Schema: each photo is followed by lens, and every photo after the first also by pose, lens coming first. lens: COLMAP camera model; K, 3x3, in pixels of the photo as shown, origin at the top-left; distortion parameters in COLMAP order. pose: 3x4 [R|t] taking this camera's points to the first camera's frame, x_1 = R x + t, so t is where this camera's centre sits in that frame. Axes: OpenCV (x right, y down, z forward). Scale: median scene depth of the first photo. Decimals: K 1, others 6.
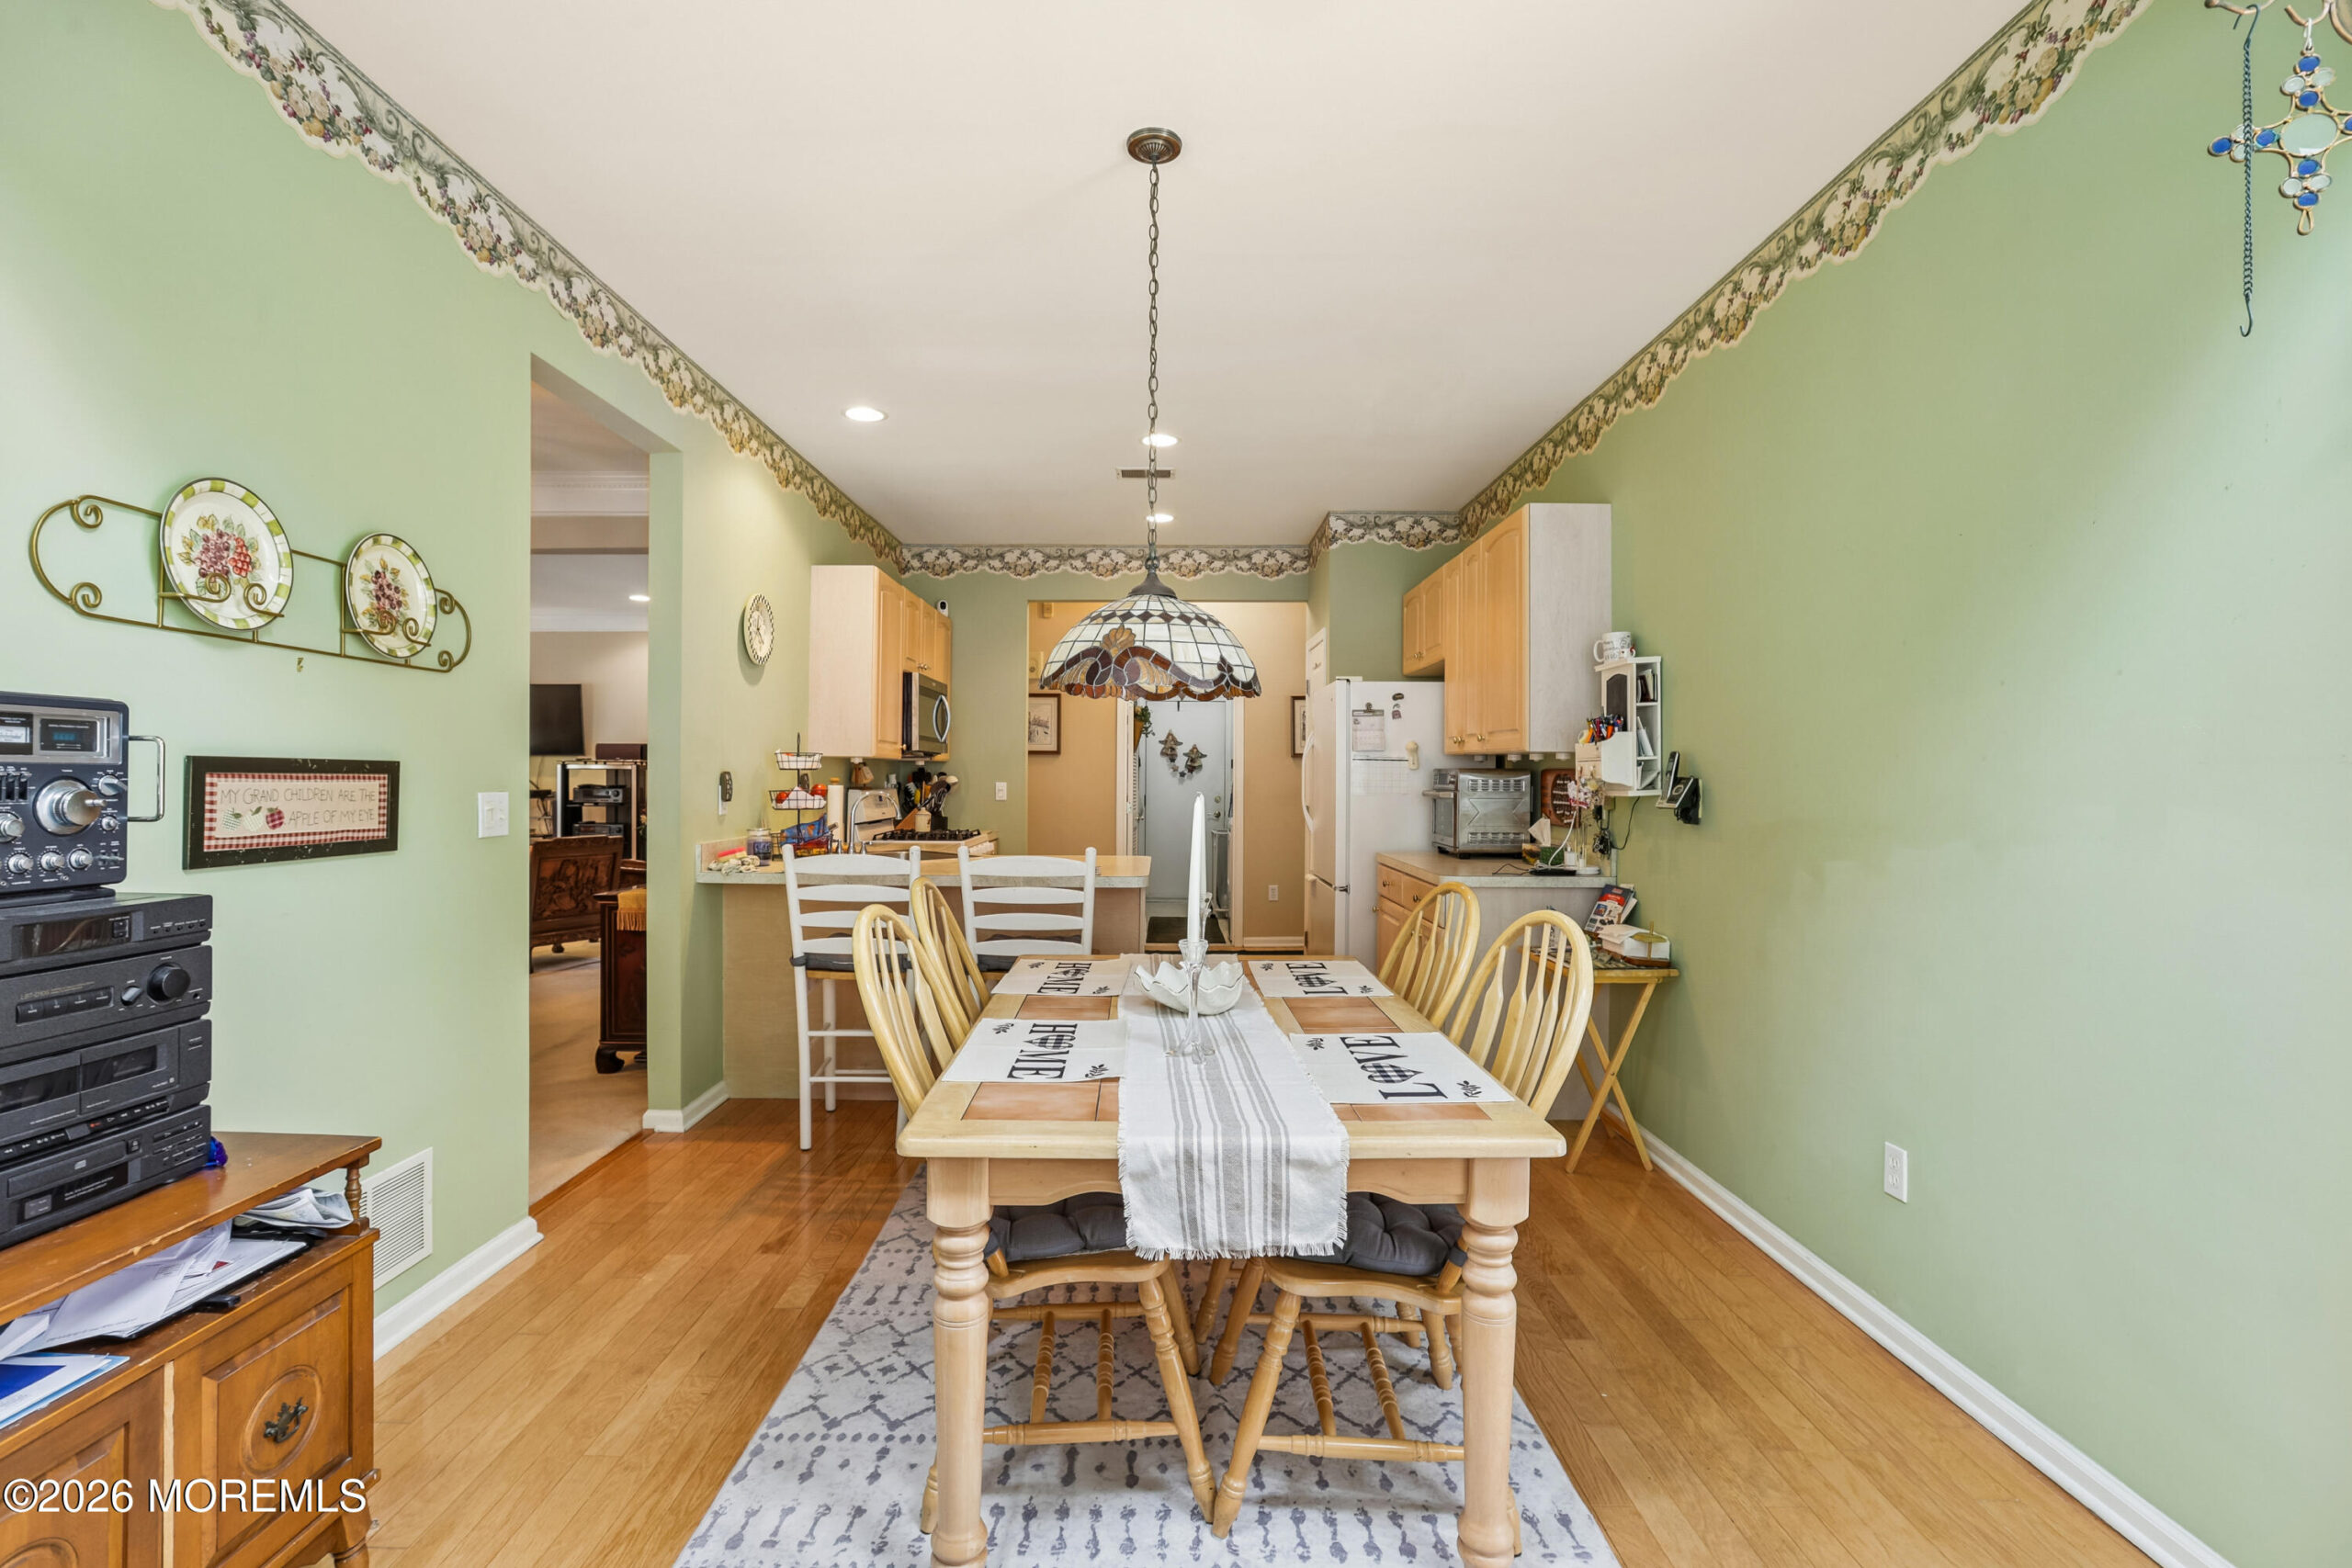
lens RADIAL K [[1065.9, 0, 1139.0], [0, 1065.9, 773.1], [0, 0, 1]] dist [-0.033914, 0.018475]
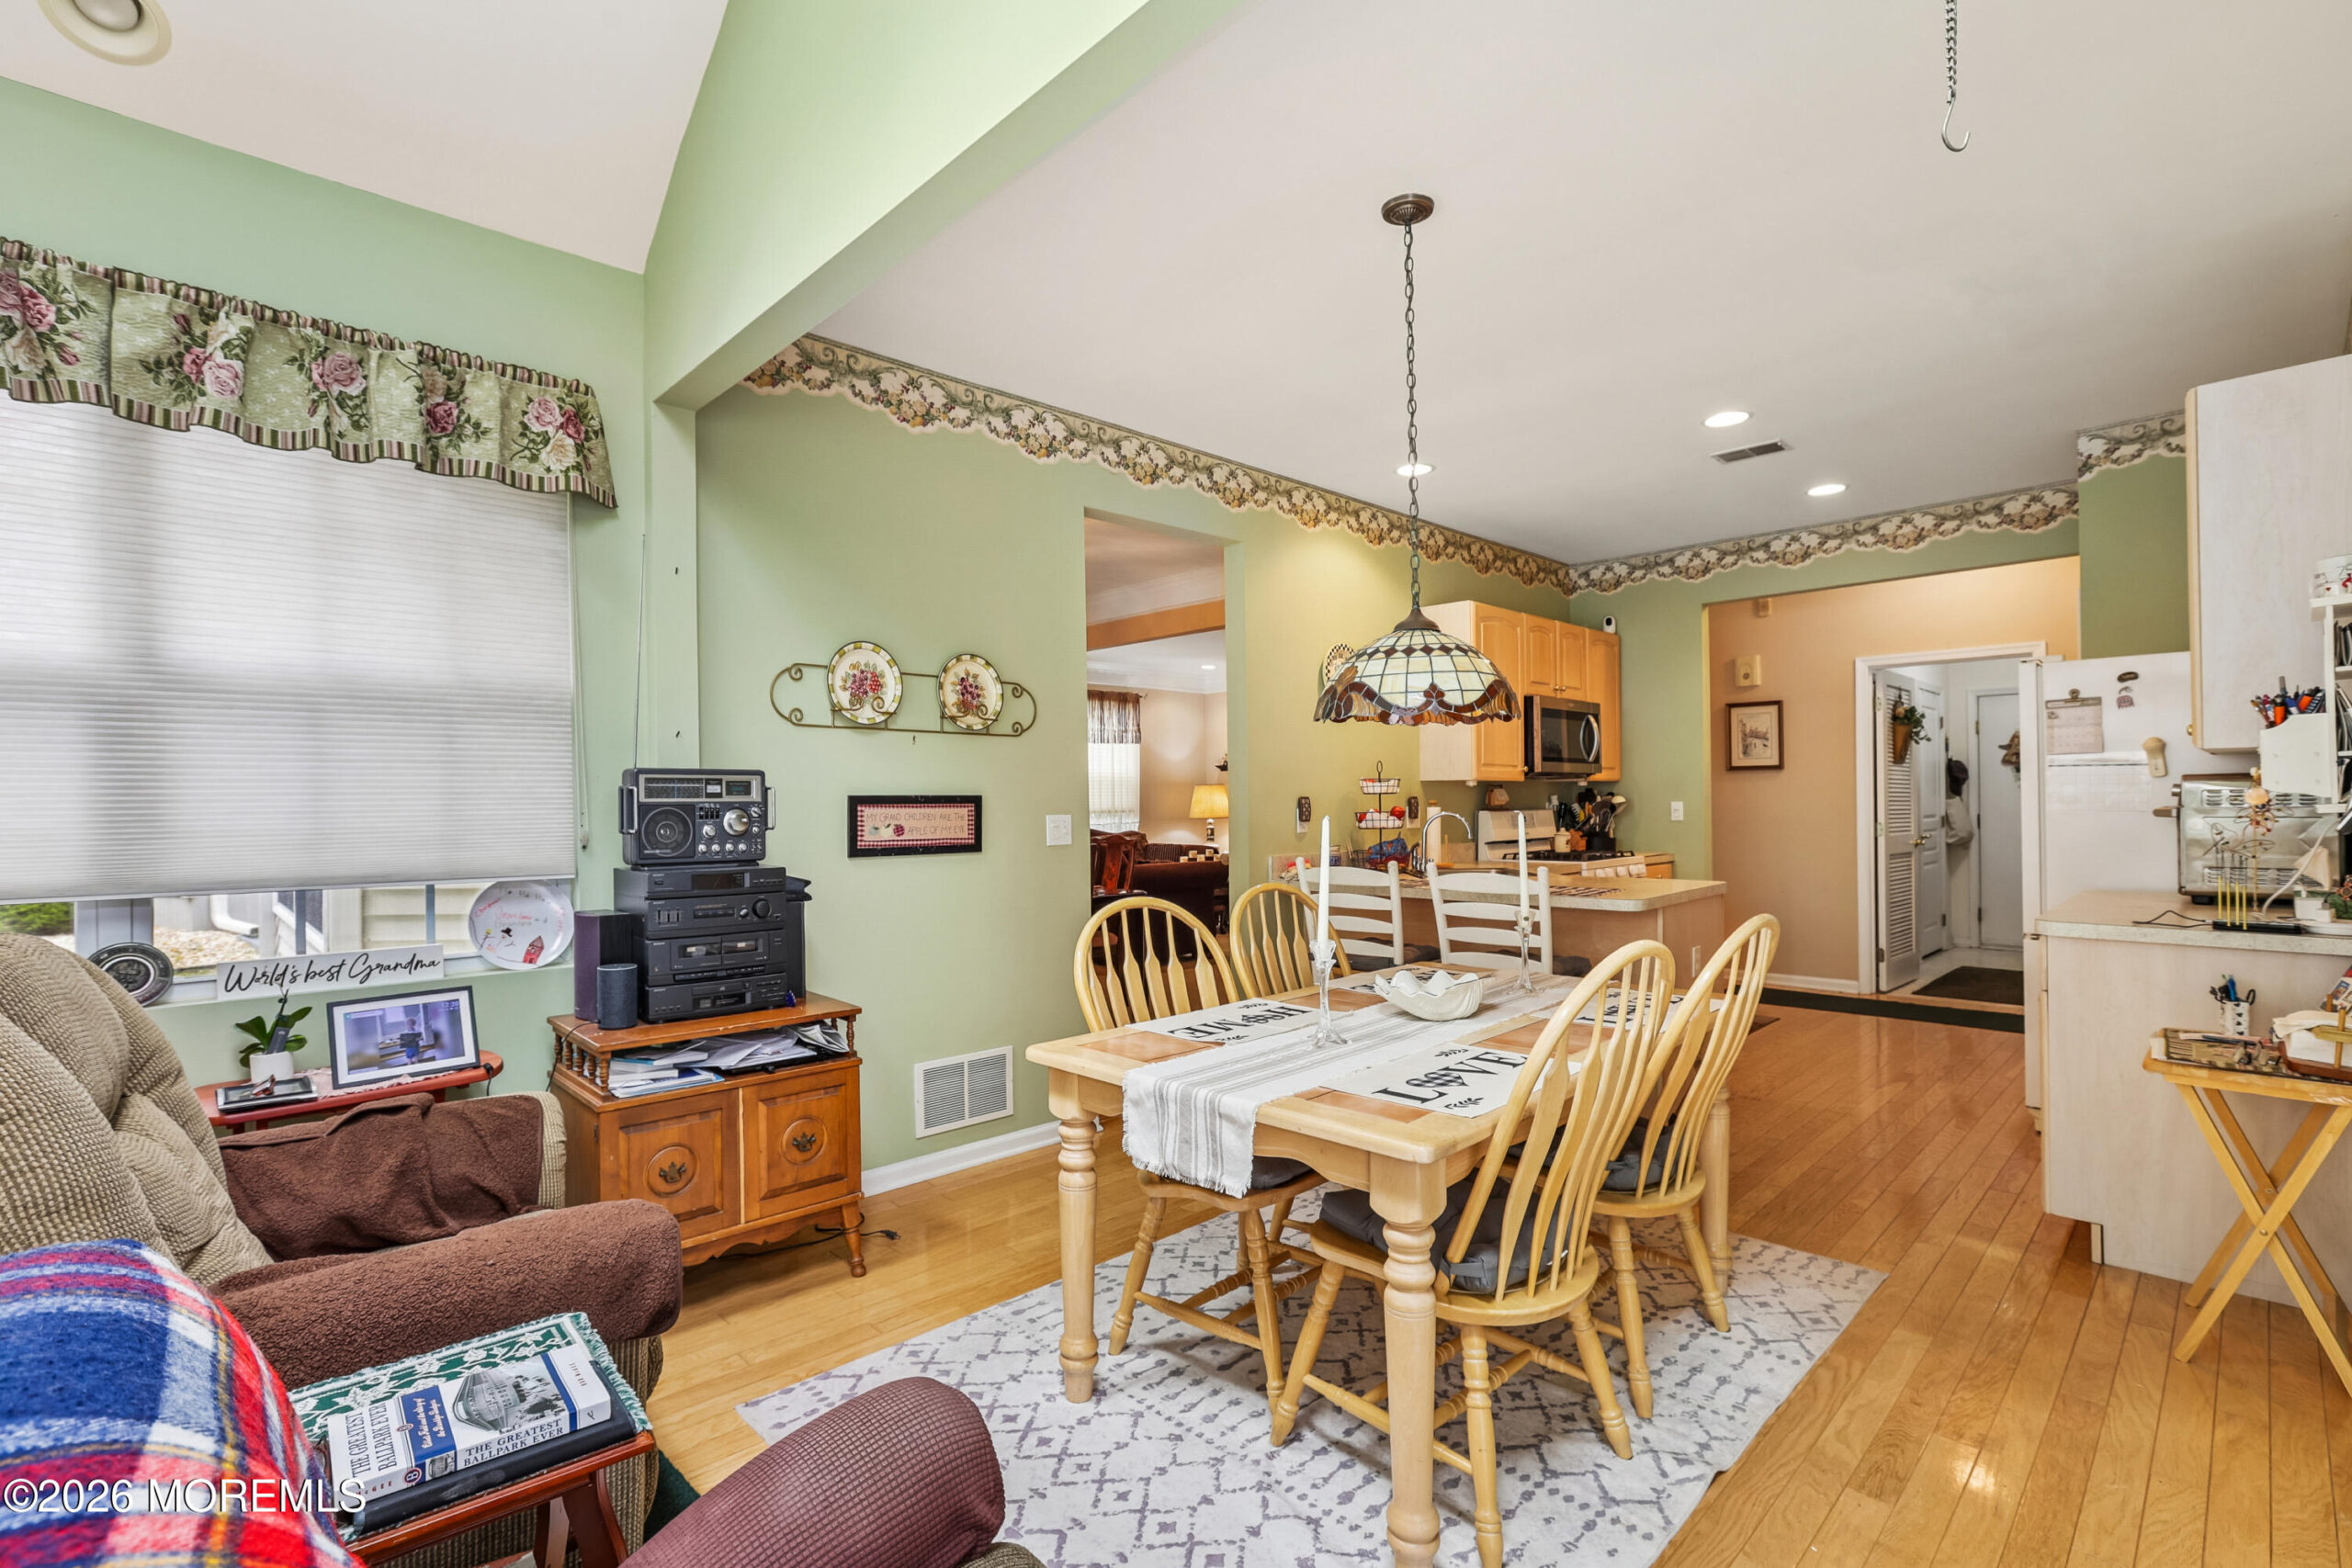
lens RADIAL K [[1065.9, 0, 1156.0], [0, 1065.9, 794.6], [0, 0, 1]] dist [-0.033914, 0.018475]
pose [[0.703645, -0.017486, -0.710337, 0.649046], [0.017160, 0.999824, -0.007614, 0.004677], [0.710345, -0.006832, 0.703821, 0.061747]]
